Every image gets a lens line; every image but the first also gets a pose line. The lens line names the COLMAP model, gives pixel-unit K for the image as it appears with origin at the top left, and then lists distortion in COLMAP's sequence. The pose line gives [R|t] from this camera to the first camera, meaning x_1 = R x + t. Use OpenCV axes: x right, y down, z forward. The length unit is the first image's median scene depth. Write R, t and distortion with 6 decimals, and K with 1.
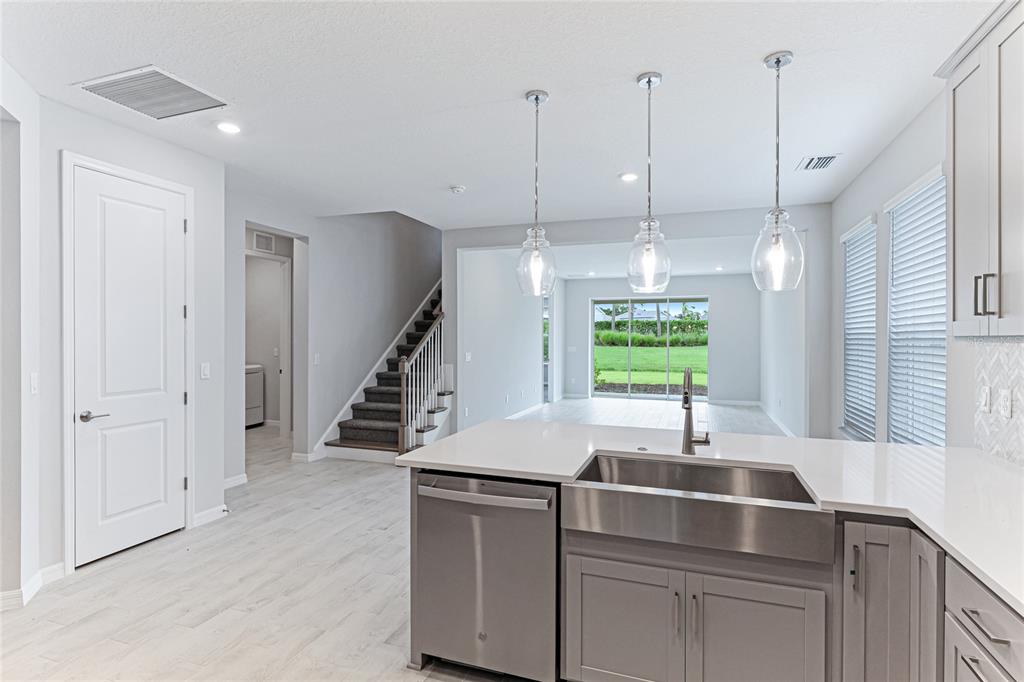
lens RADIAL K [[521.6, 0, 510.8], [0, 521.6, 341.9], [0, 0, 1]] dist [-0.000670, -0.000024]
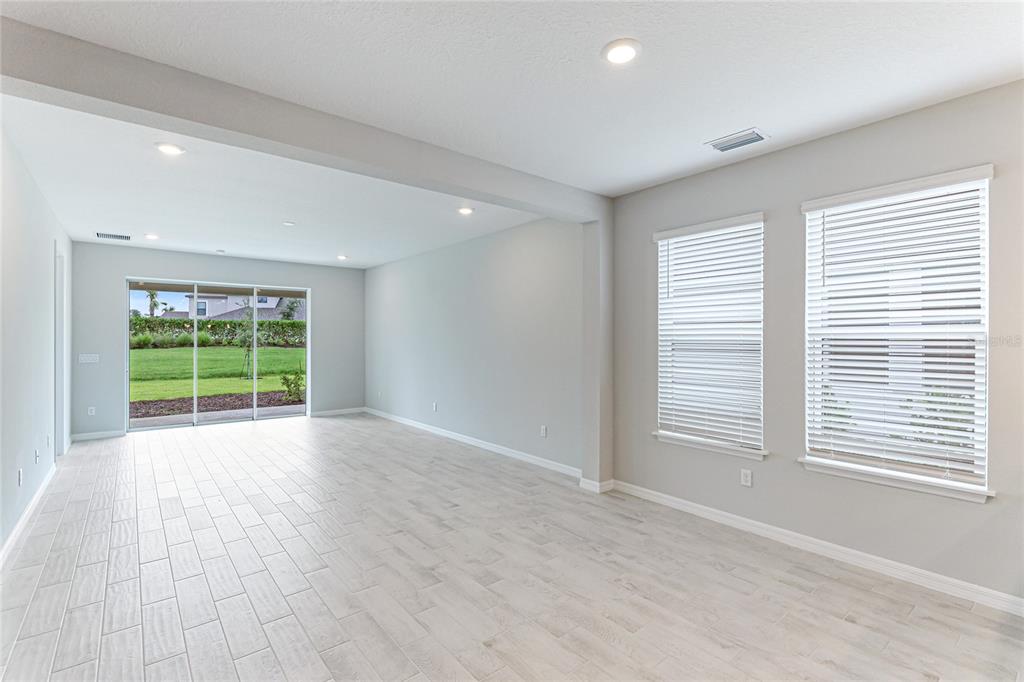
lens RADIAL K [[471.4, 0, 510.6], [0, 471.4, 338.3], [0, 0, 1]] dist [0.001362, -0.000061]
pose [[0.519600, -0.002656, 0.854405, -0.033239], [0.008562, 0.999961, -0.002098, -0.001430], [-0.854367, 0.008405, 0.519603, 0.104814]]
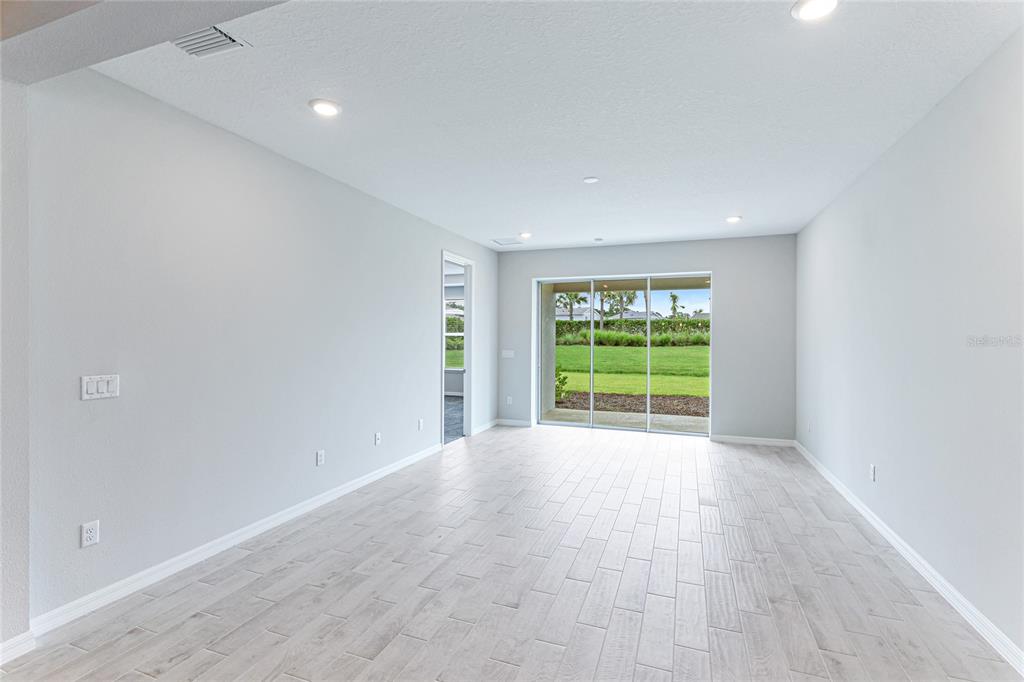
lens RADIAL K [[471.4, 0, 510.4], [0, 471.4, 337.3], [0, 0, 1]] dist [0.001362, -0.000061]
pose [[0.999894, 0.001825, -0.014414, 0.045167], [-0.001928, 0.999973, -0.007129, -0.001191], [0.014400, 0.007156, 0.999871, 0.133766]]
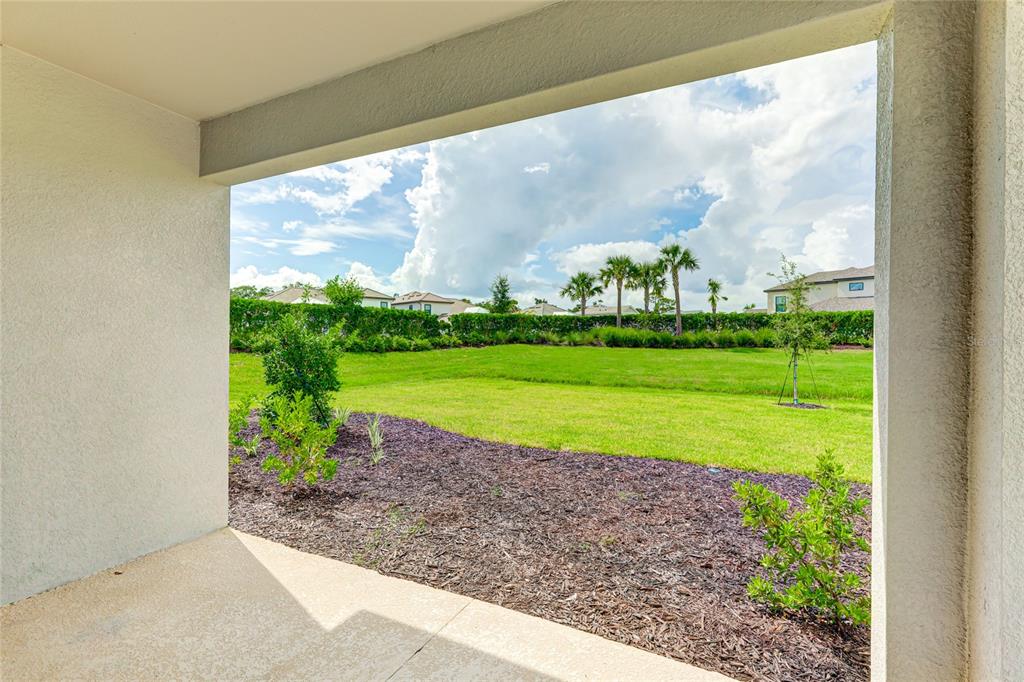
lens RADIAL K [[471.4, 0, 512.5], [0, 471.4, 339.3], [0, 0, 1]] dist [0.001362, -0.000061]
pose [[0.993624, 0.004736, -0.112642, 0.139375], [-0.005541, 0.999961, -0.006833, 0.001967], [0.112605, 0.007414, 0.993612, 0.335667]]
